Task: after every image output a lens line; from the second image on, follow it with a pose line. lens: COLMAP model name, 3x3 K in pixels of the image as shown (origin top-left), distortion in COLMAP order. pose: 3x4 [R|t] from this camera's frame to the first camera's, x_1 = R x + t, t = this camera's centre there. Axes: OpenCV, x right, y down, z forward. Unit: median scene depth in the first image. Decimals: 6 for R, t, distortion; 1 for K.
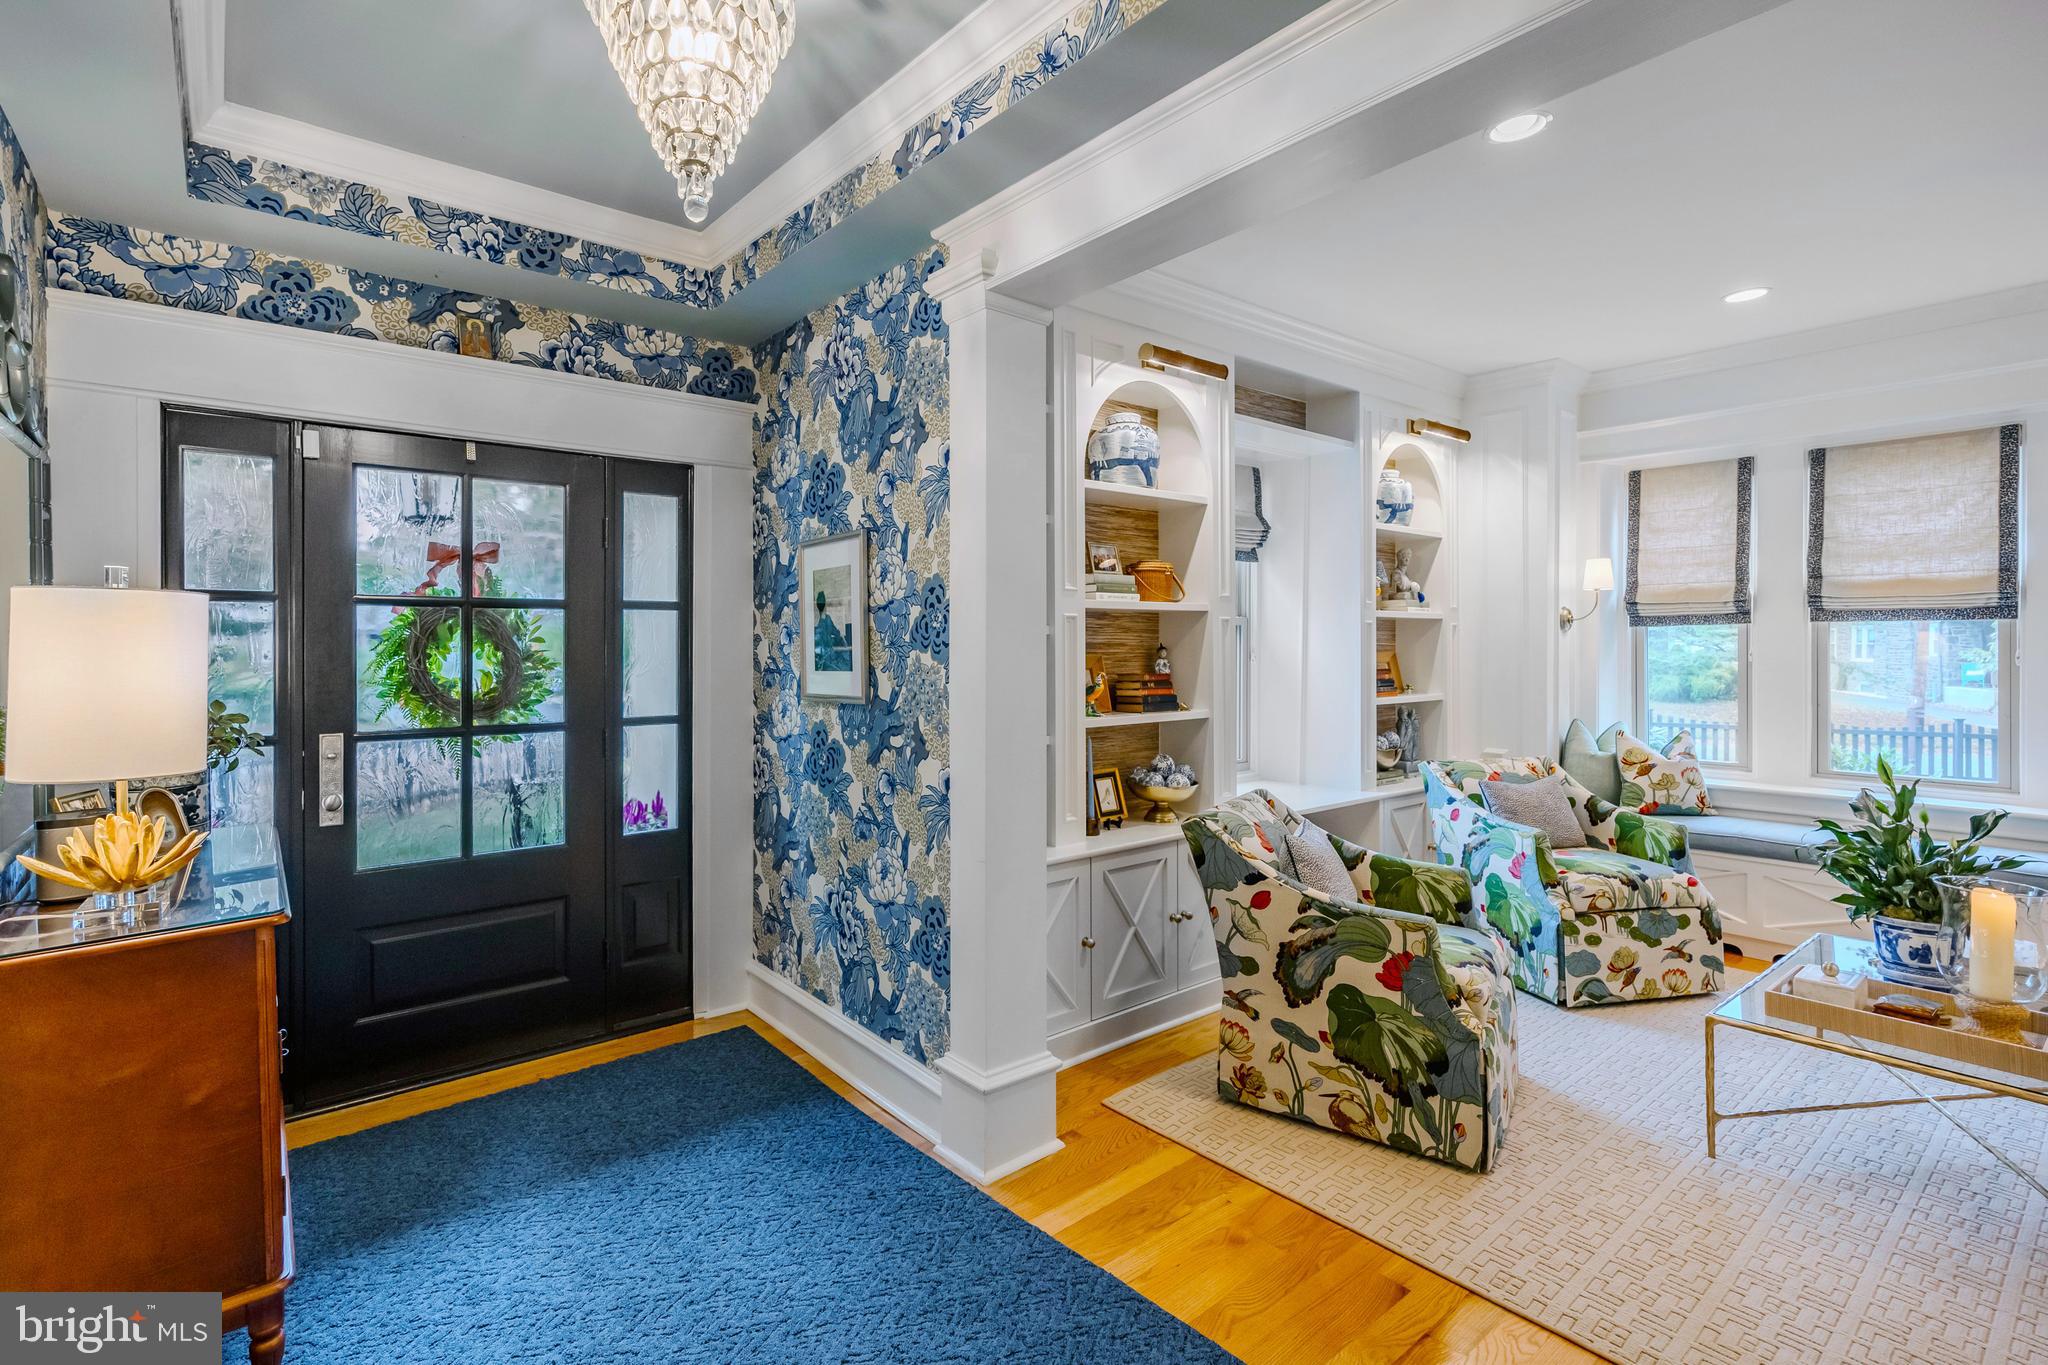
lens RADIAL K [[923.9, 0, 1021.9], [0, 923.9, 663.7], [0, 0, 1]] dist [-0.001282, -0.000437]
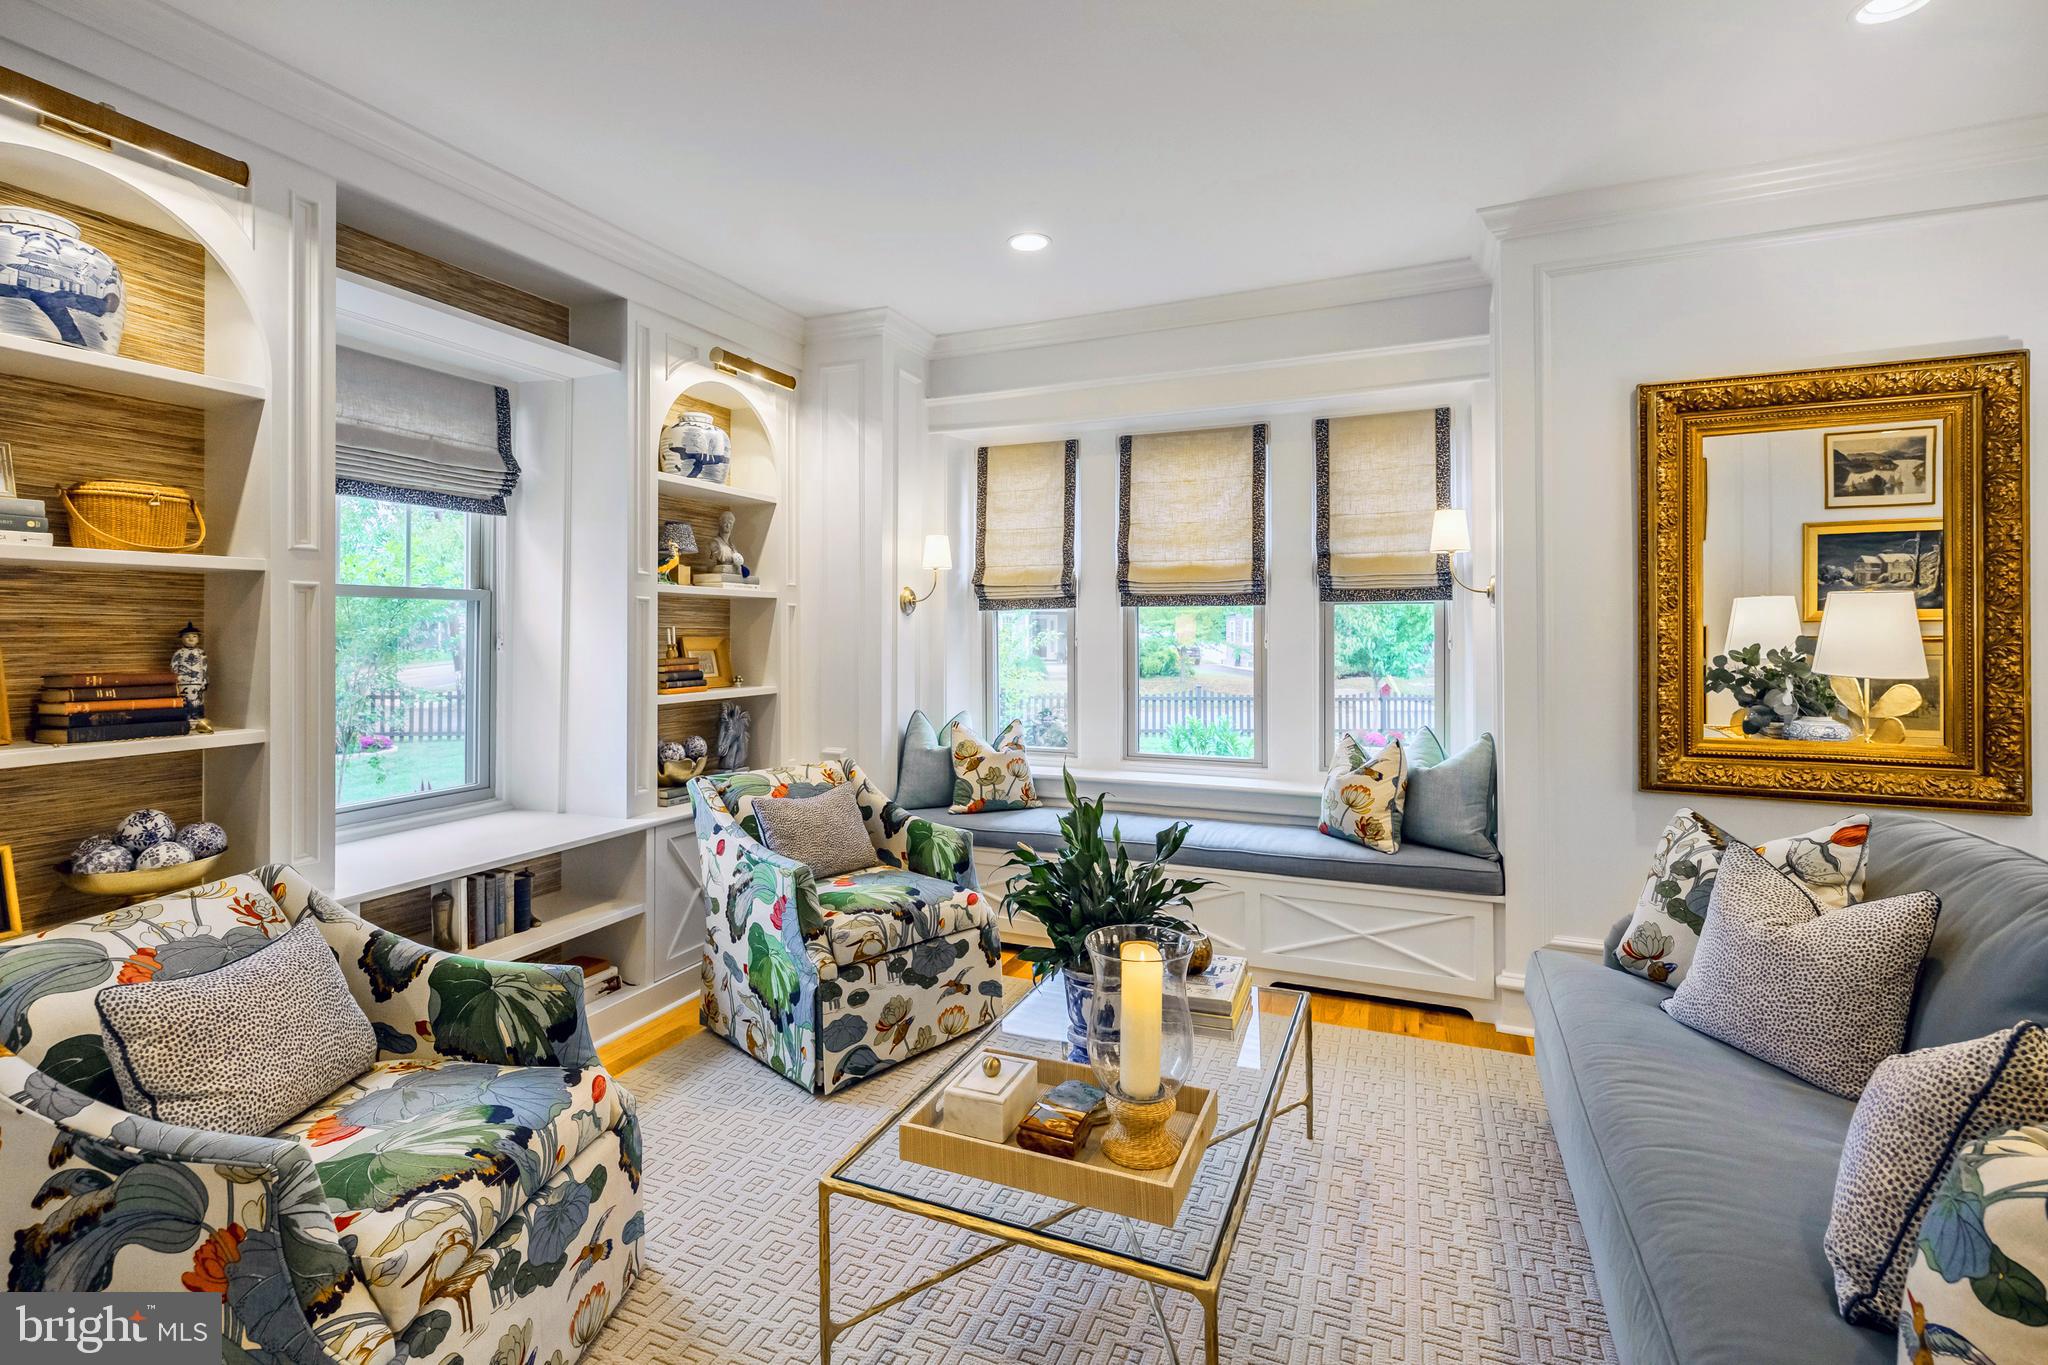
lens RADIAL K [[862.1, 0, 1050.6], [0, 862.1, 627.0], [0, 0, 1]] dist [0.000445, -0.000478]
pose [[0.881352, 0.004276, 0.472441, 0.366916], [0.009252, 0.999611, -0.026308, 0.000645], [-0.472370, 0.027558, 0.880970, 0.226415]]
